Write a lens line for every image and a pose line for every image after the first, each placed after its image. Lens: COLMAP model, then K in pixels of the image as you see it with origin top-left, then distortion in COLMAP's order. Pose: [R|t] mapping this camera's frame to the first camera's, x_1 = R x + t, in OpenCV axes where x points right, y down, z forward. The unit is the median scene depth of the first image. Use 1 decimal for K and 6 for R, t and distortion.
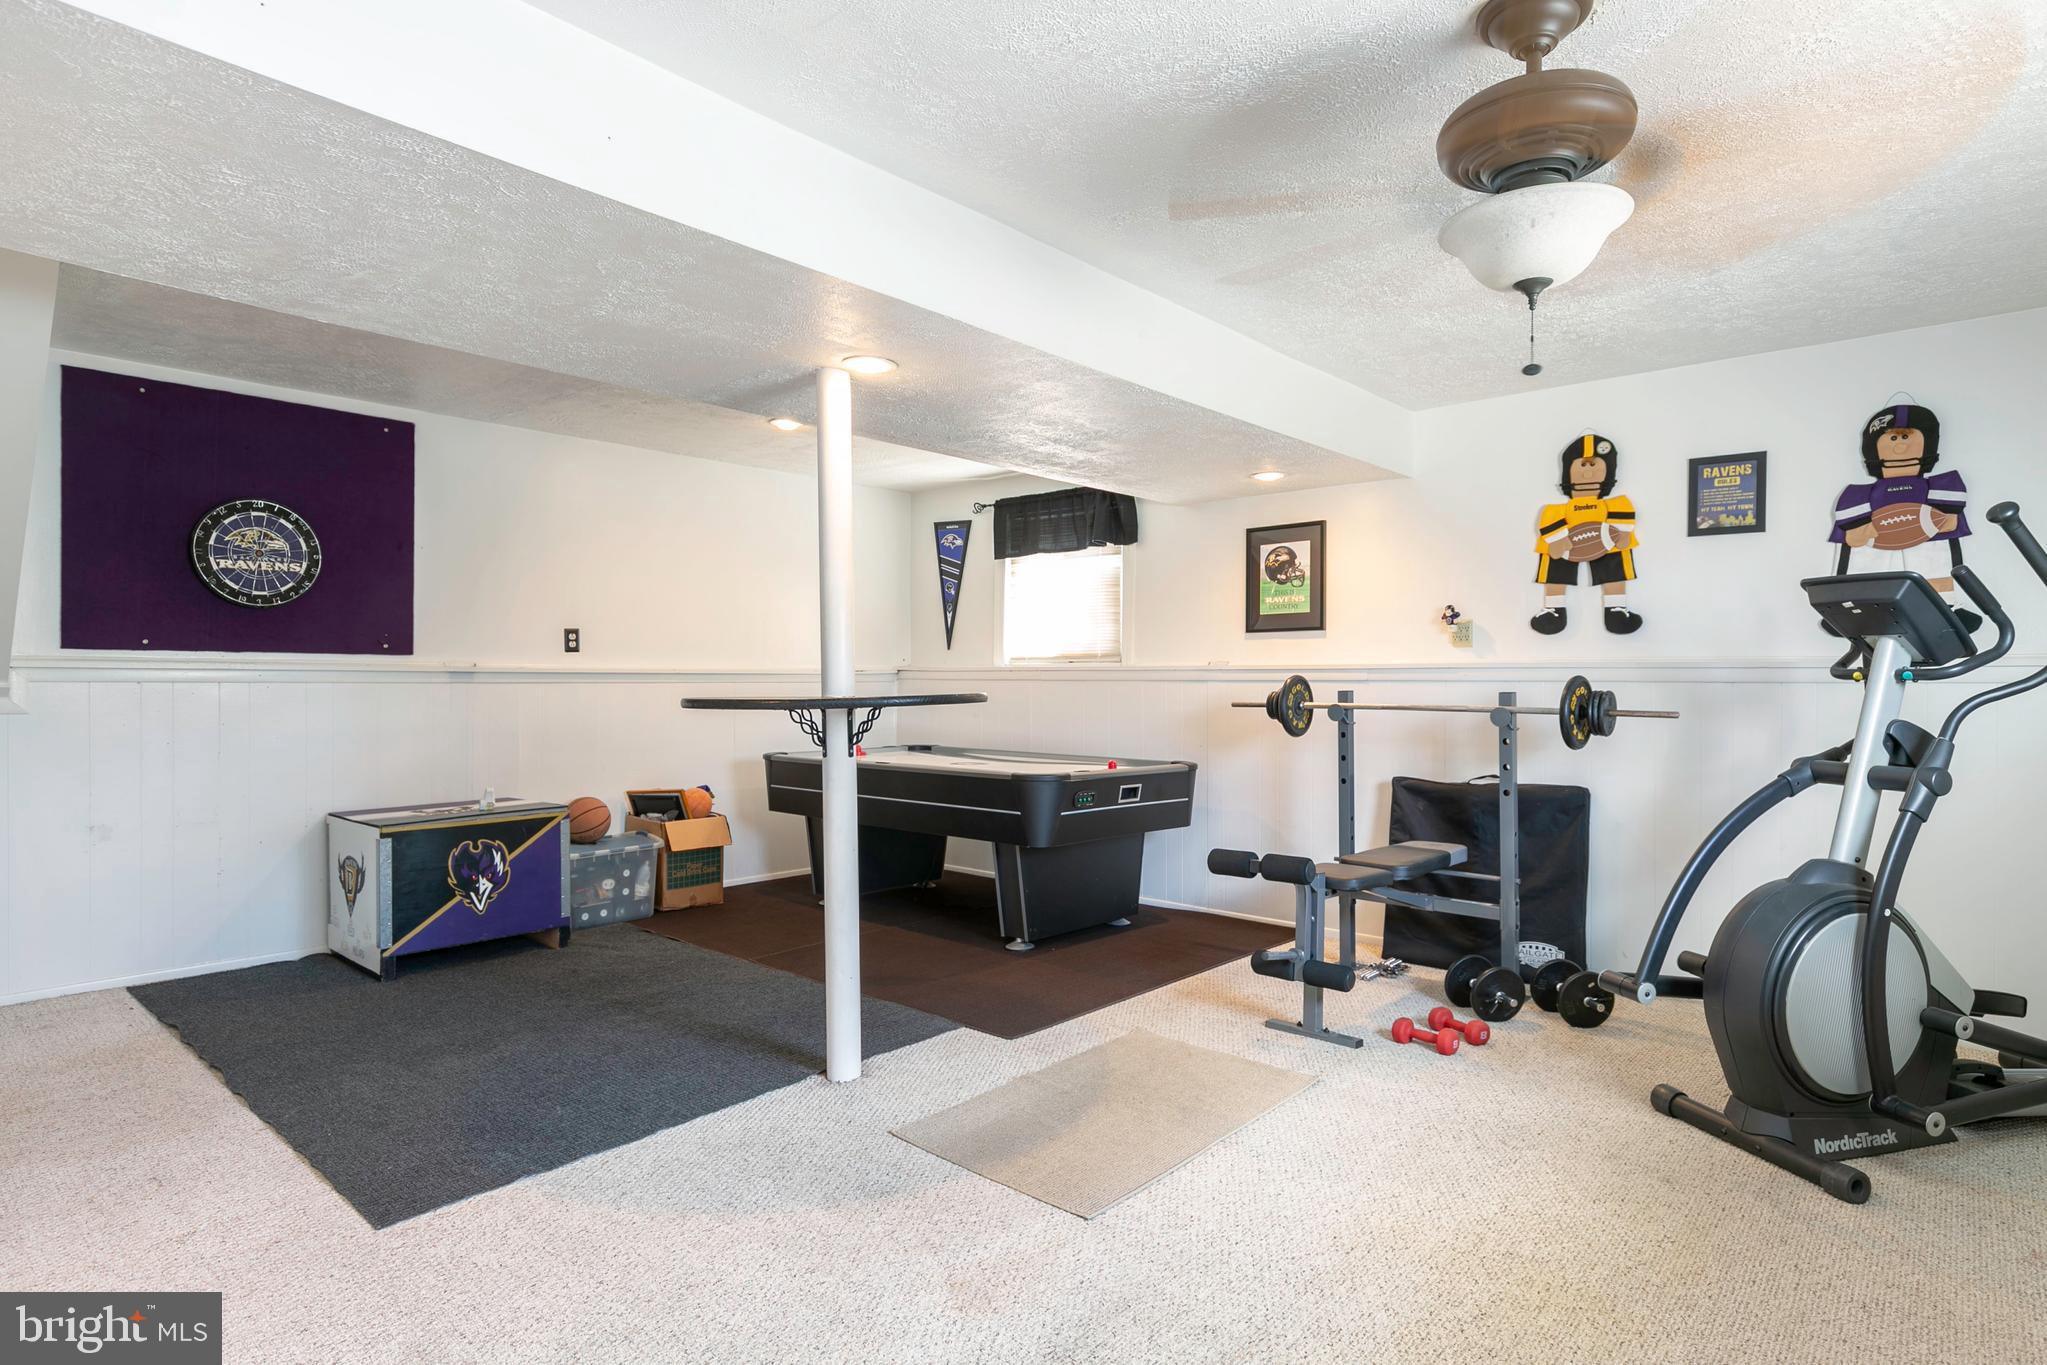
lens RADIAL K [[1104.5, 0, 1022.7], [0, 1104.5, 686.1], [0, 0, 1]] dist [-0.004236, -0.003207]
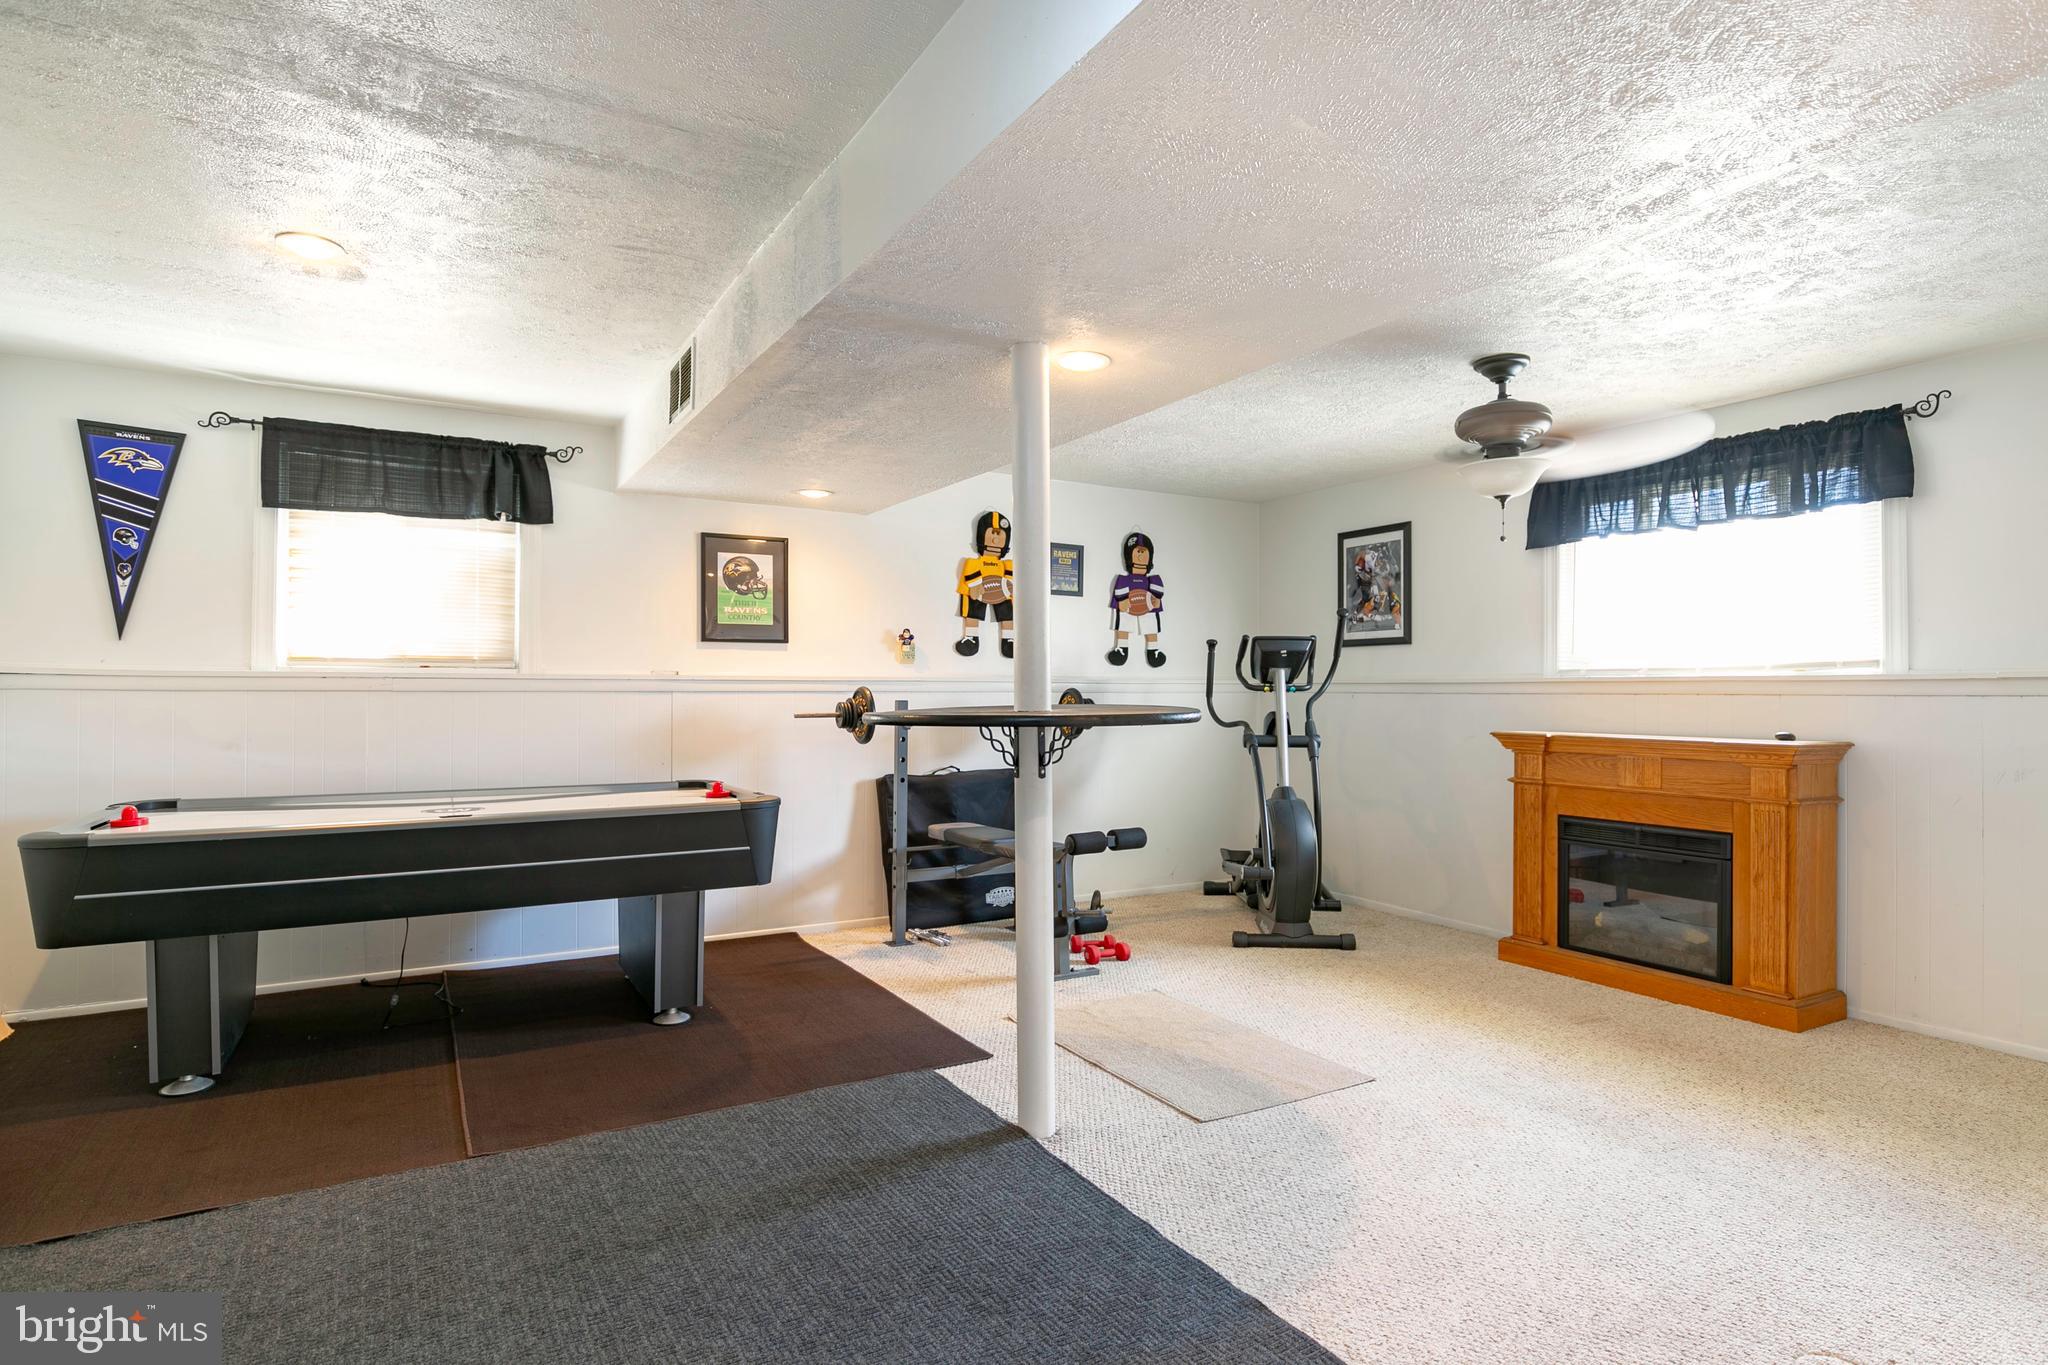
lens RADIAL K [[1105.0, 0, 1027.0], [0, 1105.0, 682.8], [0, 0, 1]] dist [-0.004236, -0.003207]
pose [[0.288081, 0.006766, 0.957582, -0.765114], [0.004120, 0.999957, -0.008304, -0.004107], [-0.957597, 0.006338, 0.288041, 0.553876]]
